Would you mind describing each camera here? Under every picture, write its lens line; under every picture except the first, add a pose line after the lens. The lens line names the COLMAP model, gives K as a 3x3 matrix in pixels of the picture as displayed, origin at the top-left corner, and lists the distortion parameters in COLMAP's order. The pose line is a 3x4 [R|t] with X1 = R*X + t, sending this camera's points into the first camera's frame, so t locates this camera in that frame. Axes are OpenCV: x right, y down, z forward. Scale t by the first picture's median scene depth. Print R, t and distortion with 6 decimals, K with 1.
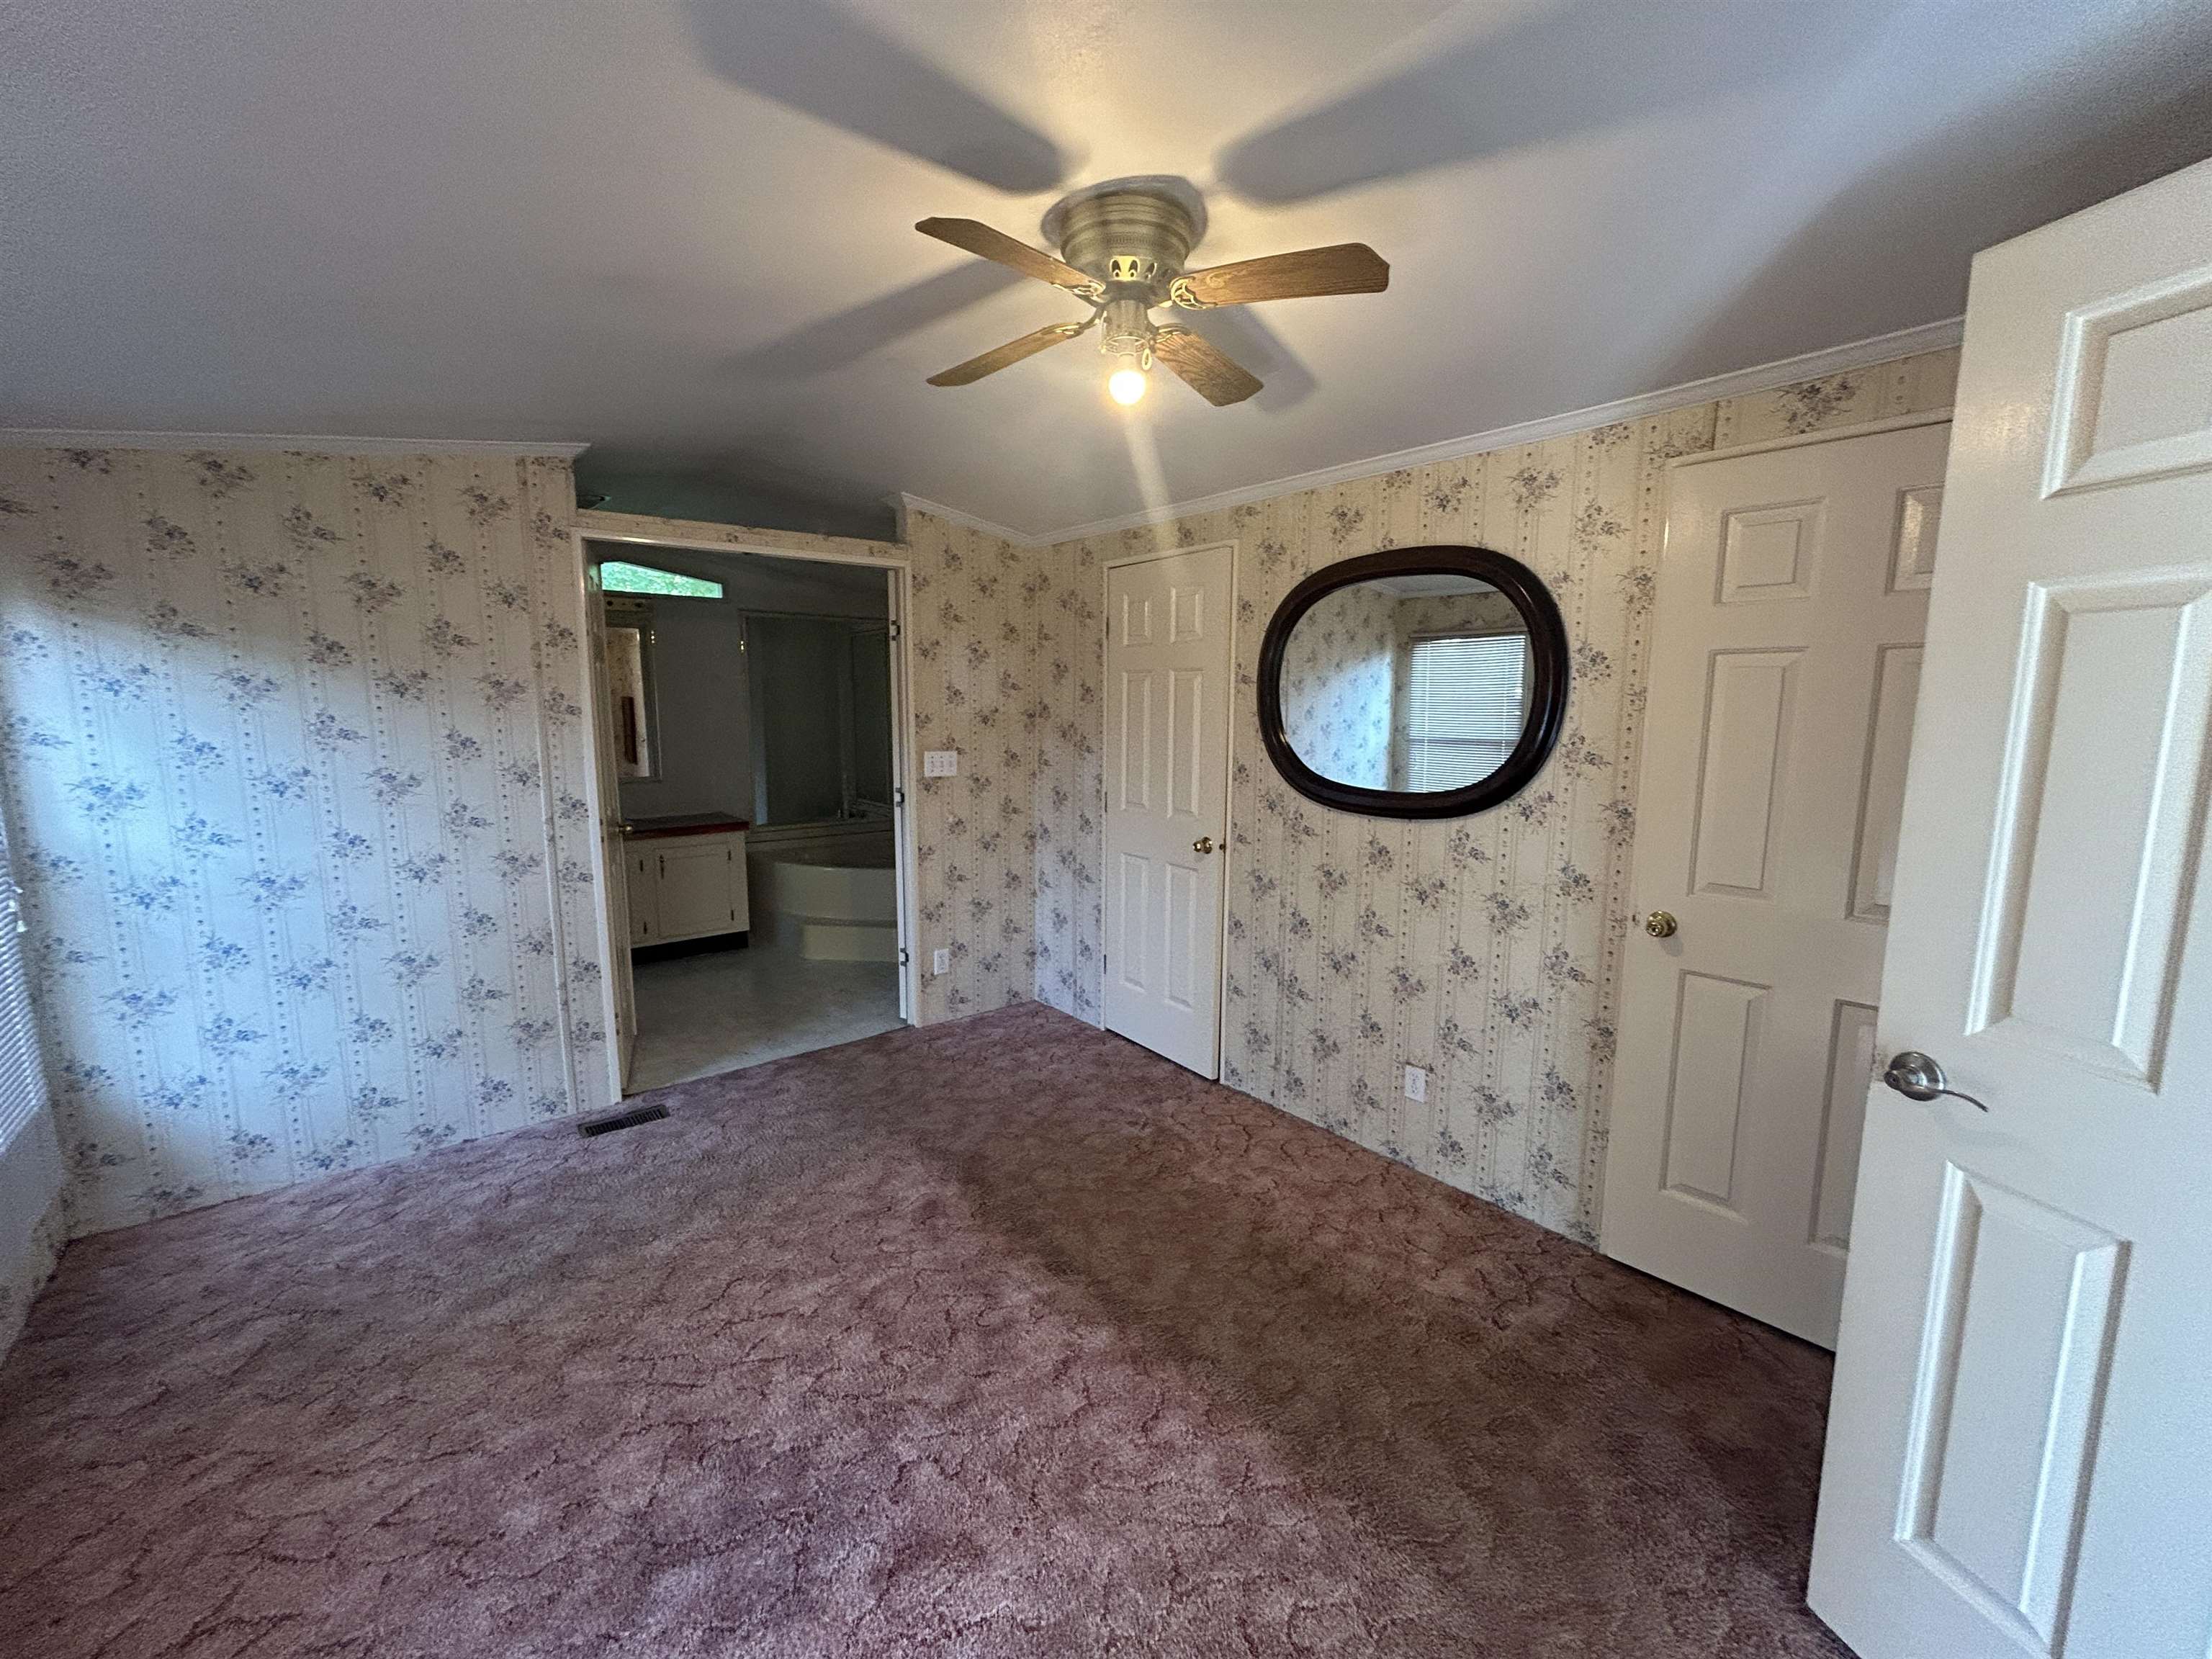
lens RADIAL K [[894.6, 0, 1107.5], [0, 894.6, 829.1], [0, 0, 1]] dist [-0.004941, 0.001858]
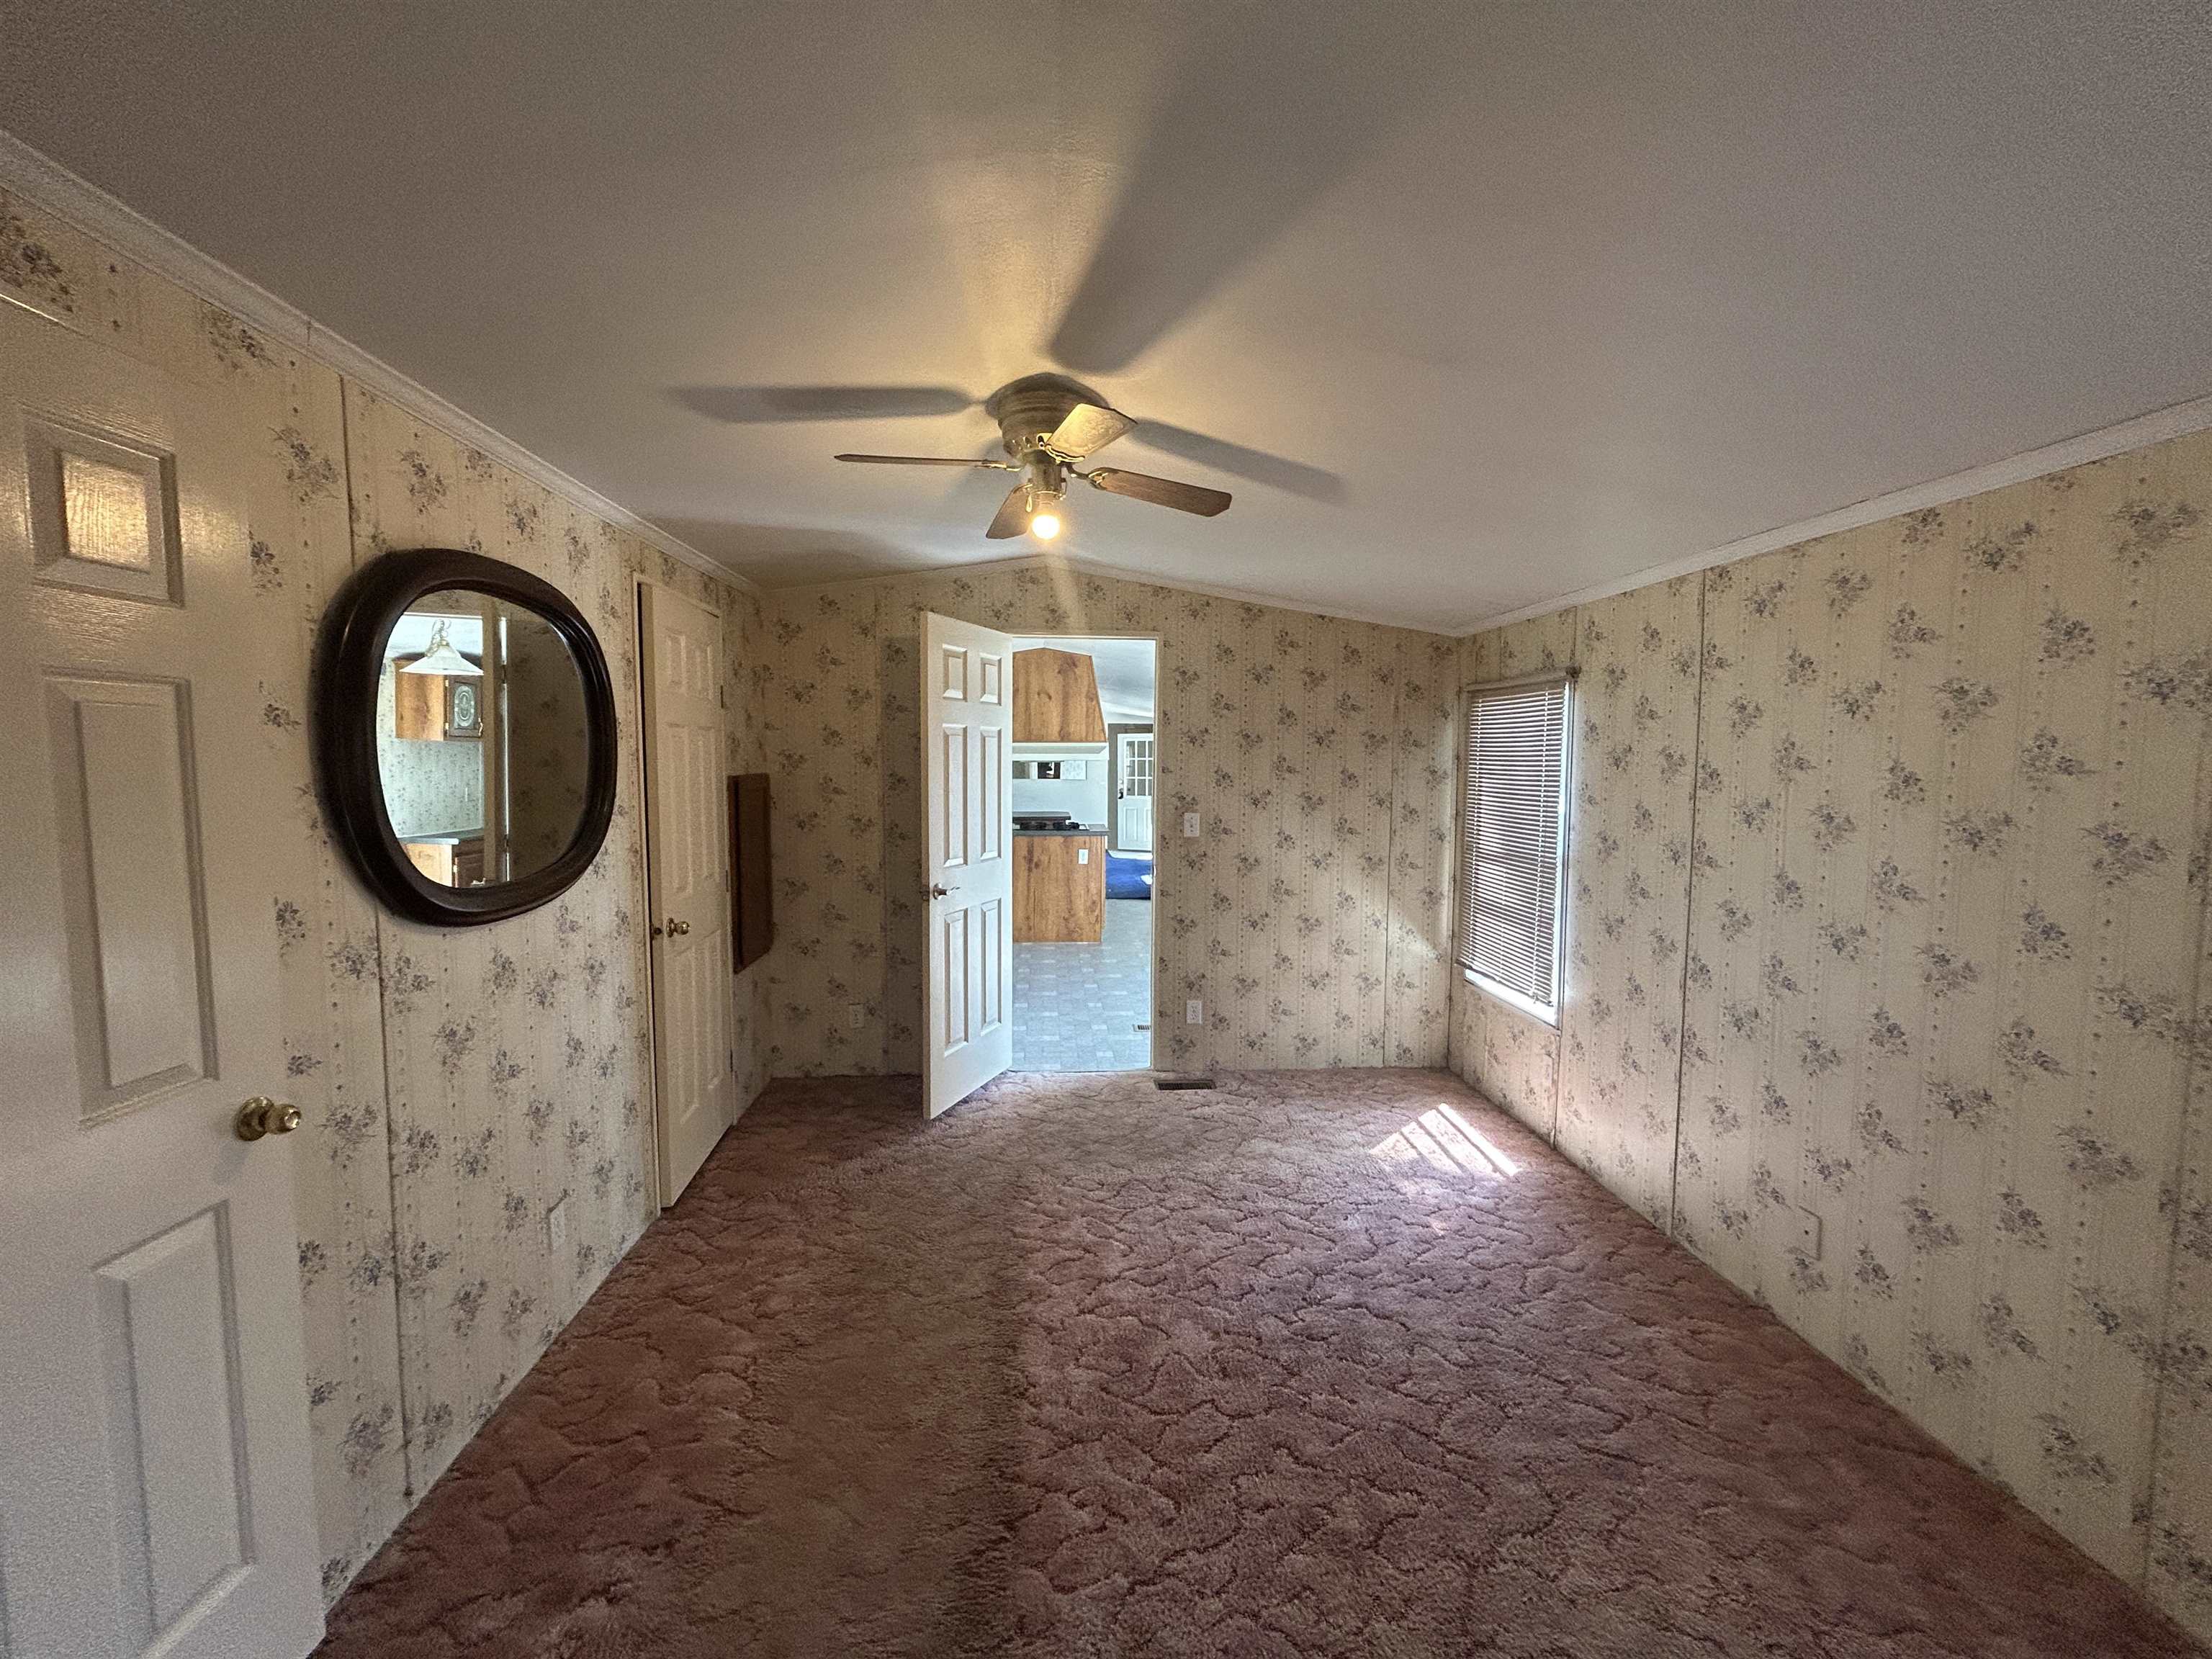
lens RADIAL K [[894.6, 0, 1099.5], [0, 894.6, 827.6], [0, 0, 1]] dist [-0.004941, 0.001858]
pose [[-0.809179, -0.050421, 0.585395, -0.500830], [0.078400, 0.978137, 0.192620, -0.184973], [-0.582308, 0.201759, -0.787534, 1.249436]]
